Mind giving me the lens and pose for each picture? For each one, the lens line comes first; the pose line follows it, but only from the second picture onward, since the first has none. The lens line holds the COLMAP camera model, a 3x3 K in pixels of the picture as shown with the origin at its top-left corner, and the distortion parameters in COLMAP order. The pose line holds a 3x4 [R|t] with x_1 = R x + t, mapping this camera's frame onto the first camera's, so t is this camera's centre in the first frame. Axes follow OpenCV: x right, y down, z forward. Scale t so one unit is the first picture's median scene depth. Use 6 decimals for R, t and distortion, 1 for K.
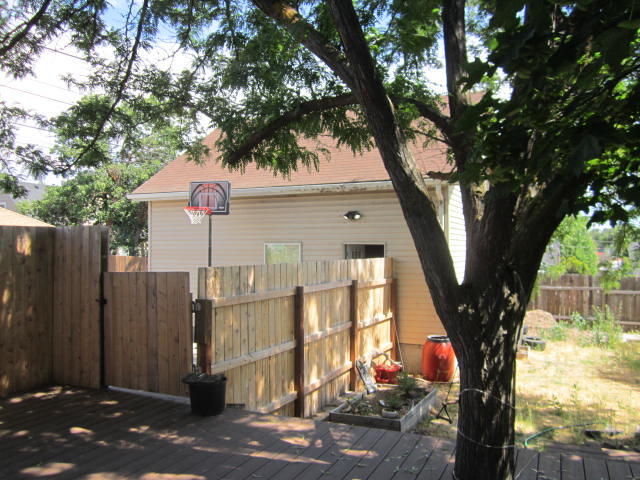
lens RADIAL K [[537.1, 0, 320.0], [0, 537.1, 240.0], [0, 0, 1]] dist [-0.039522, 0.002931]
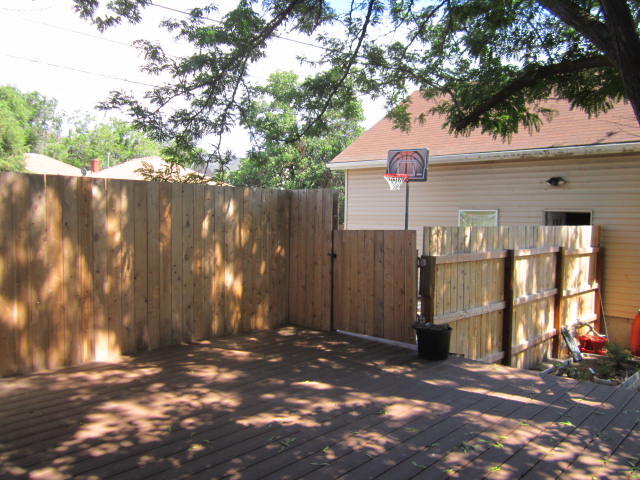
lens RADIAL K [[536.2, 0, 319.1], [0, 536.2, 237.2], [0, 0, 1]] dist [-0.040585, 0.002168]
pose [[0.949962, 0.027263, -0.311174, -0.078835], [-0.011482, 0.998558, 0.052435, 0.016187], [0.312155, -0.046238, 0.948905, -0.086152]]
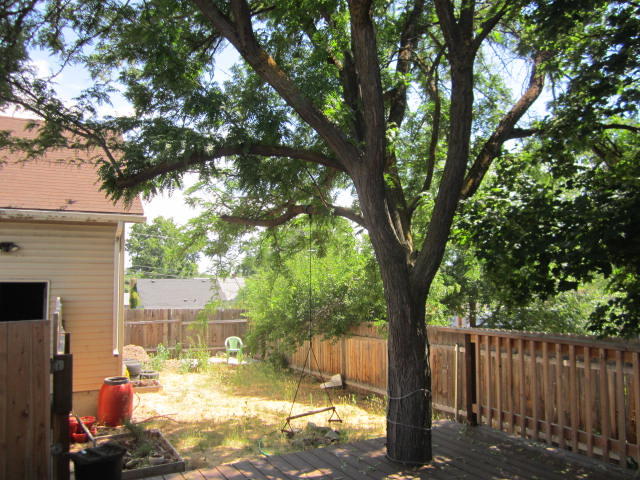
lens RADIAL K [[537.1, 0, 320.0], [0, 537.1, 240.0], [0, 0, 1]] dist [-0.039522, 0.002931]
pose [[0.608410, 0.060721, 0.791297, -0.534506], [-0.007929, 0.997484, -0.070446, -0.004617], [-0.793583, 0.036586, 0.607361, 0.194907]]
